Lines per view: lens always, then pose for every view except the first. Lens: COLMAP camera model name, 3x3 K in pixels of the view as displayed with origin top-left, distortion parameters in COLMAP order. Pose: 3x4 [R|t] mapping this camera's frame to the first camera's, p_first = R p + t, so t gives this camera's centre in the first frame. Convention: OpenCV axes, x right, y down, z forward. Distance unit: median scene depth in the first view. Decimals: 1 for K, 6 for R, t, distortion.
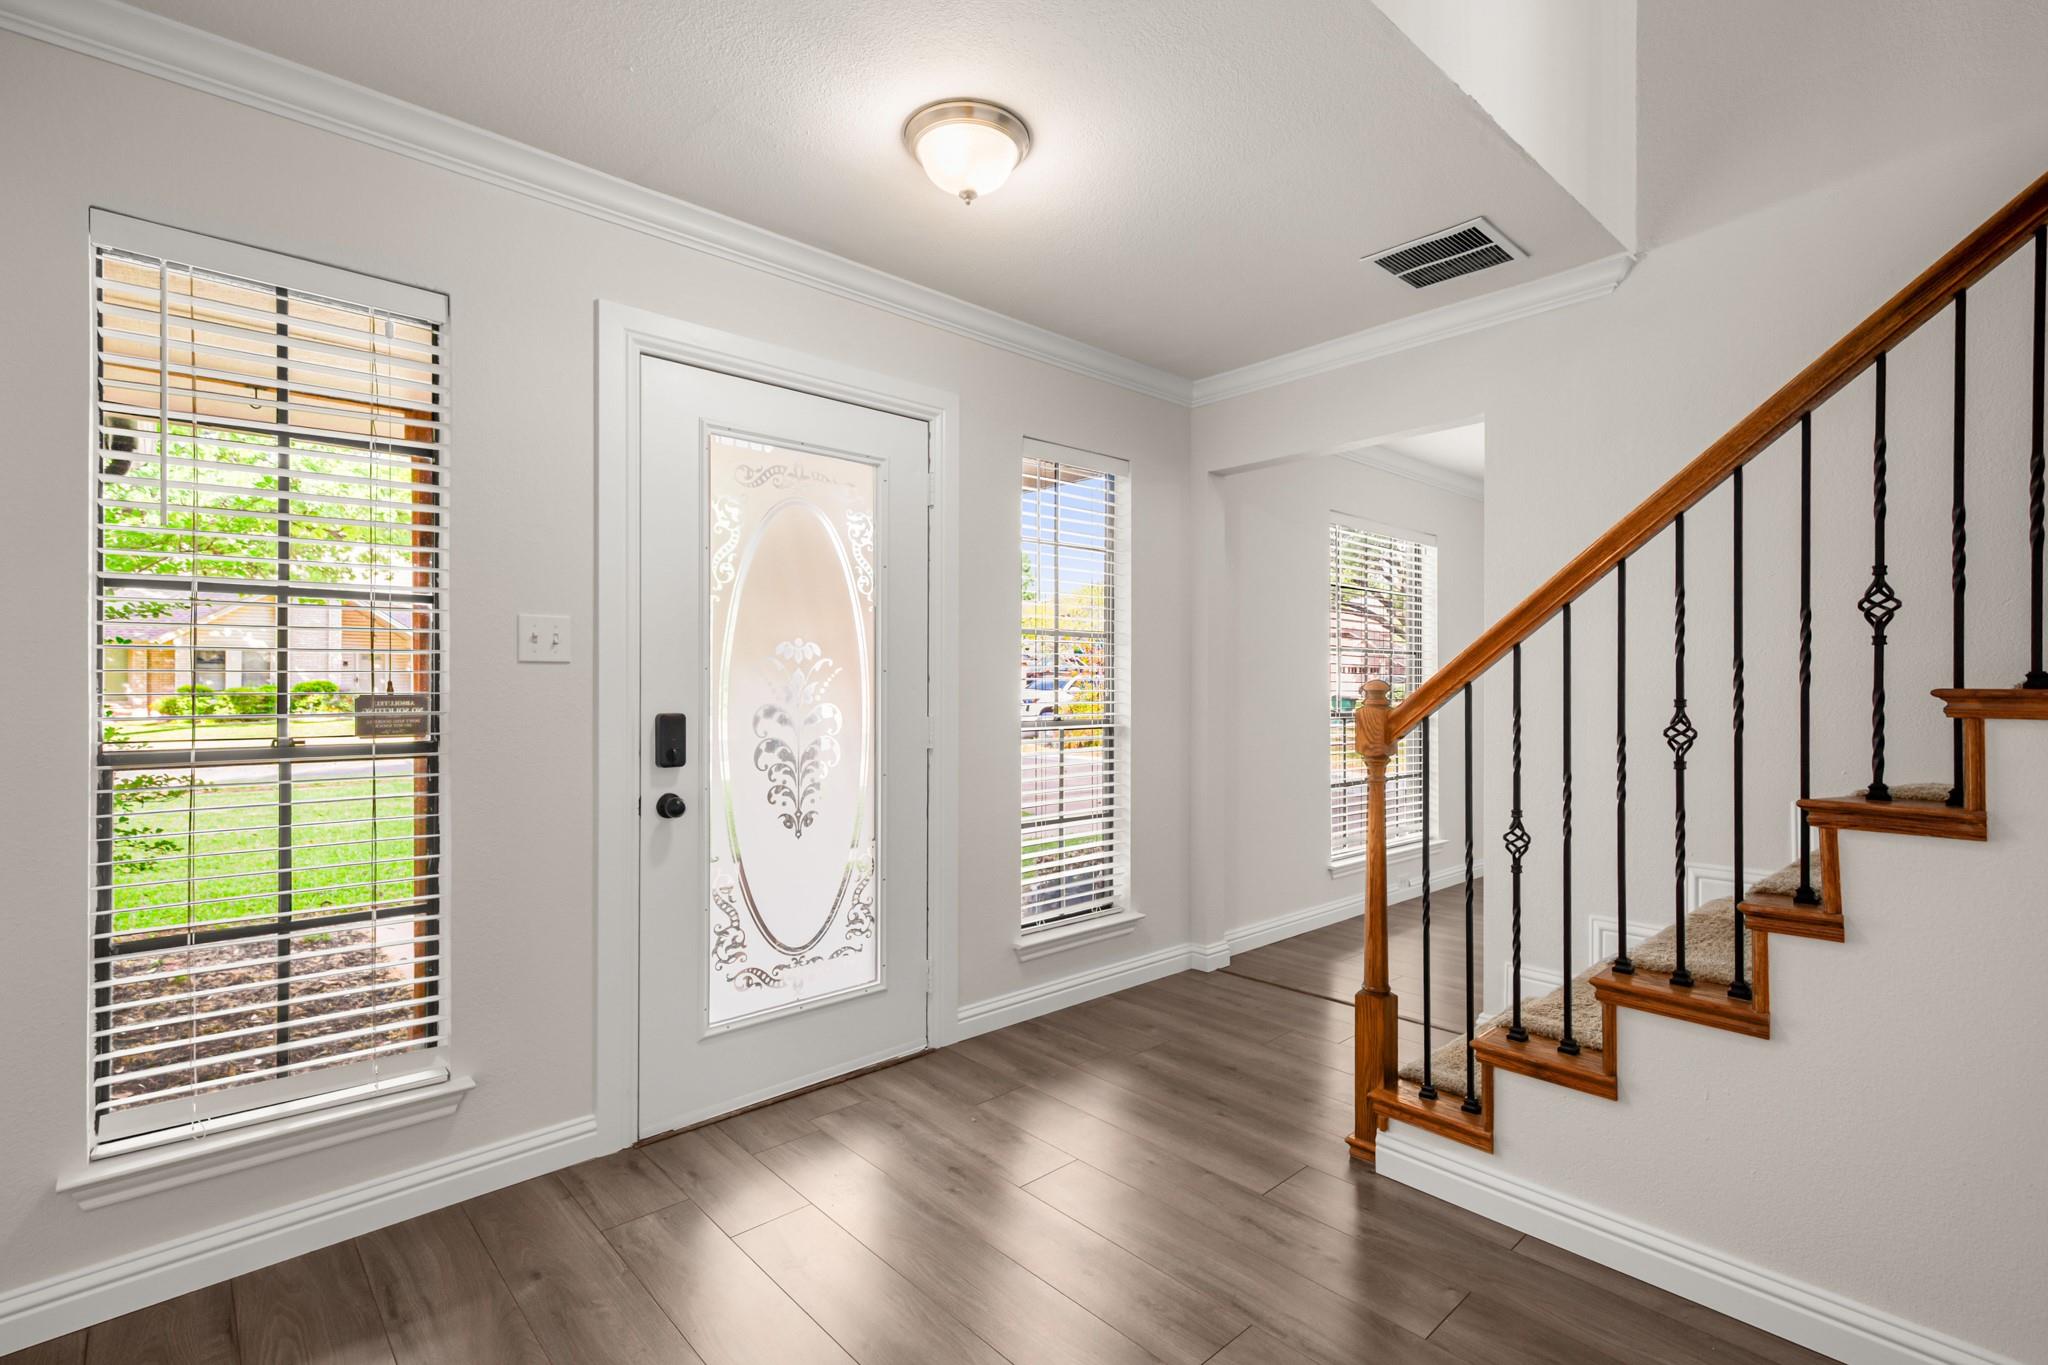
lens RADIAL K [[934.2, 0, 1029.0], [0, 934.2, 682.4], [0, 0, 1]] dist [0.012943, -0.000761]
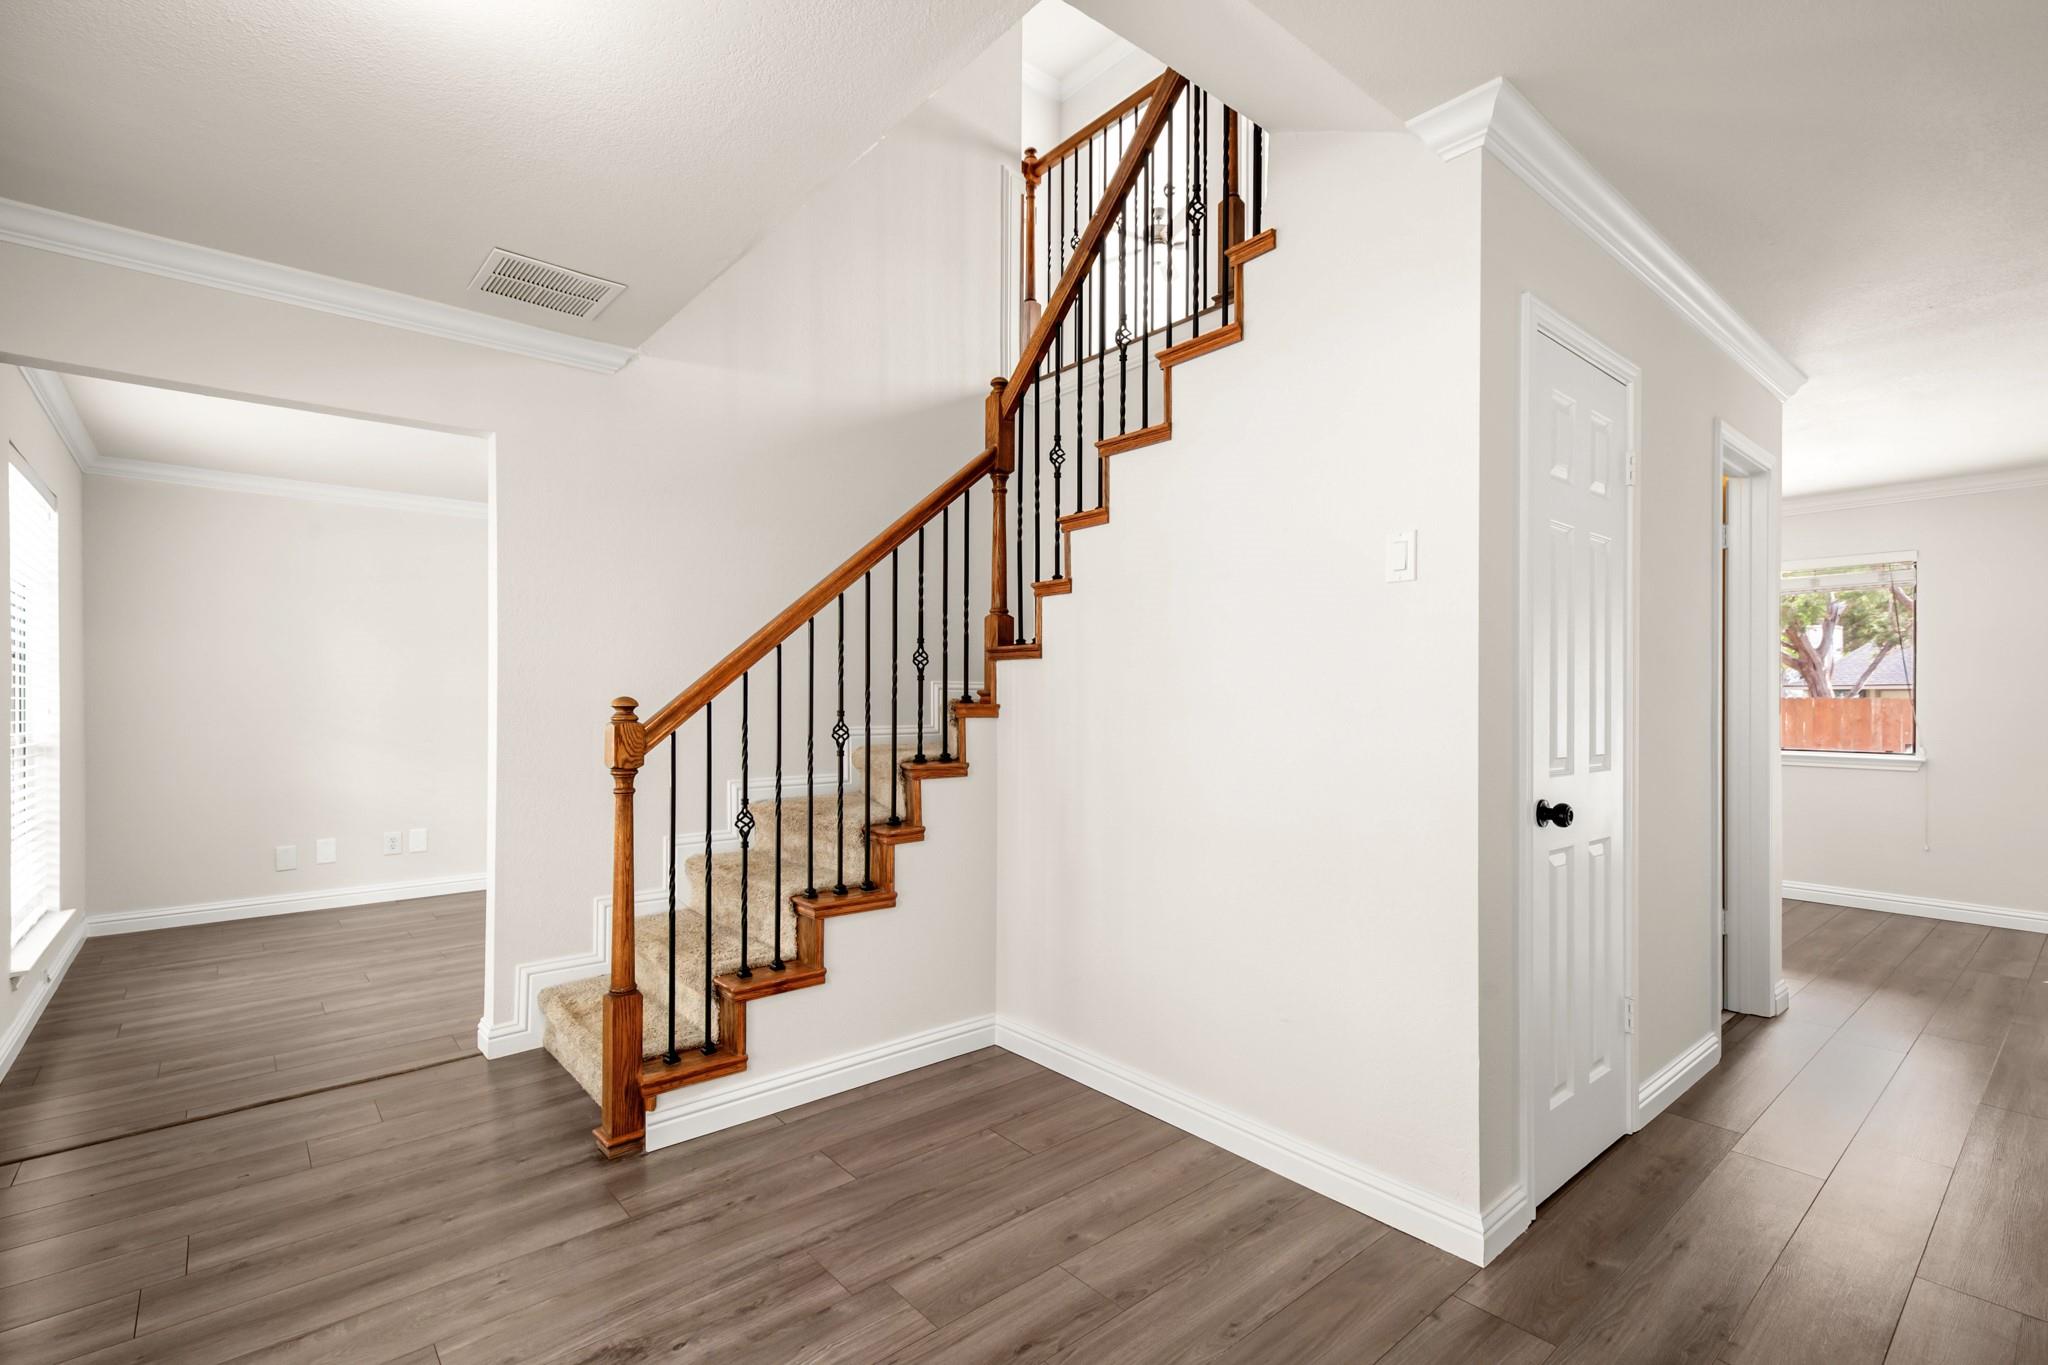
lens RADIAL K [[934.2, 0, 1038.8], [0, 934.2, 695.5], [0, 0, 1]] dist [0.012943, -0.000761]
pose [[0.028657, 0.007710, 0.999560, -0.774841], [-0.003439, 0.999965, -0.007614, 0.002490], [-0.999583, -0.003219, 0.028683, 0.574123]]
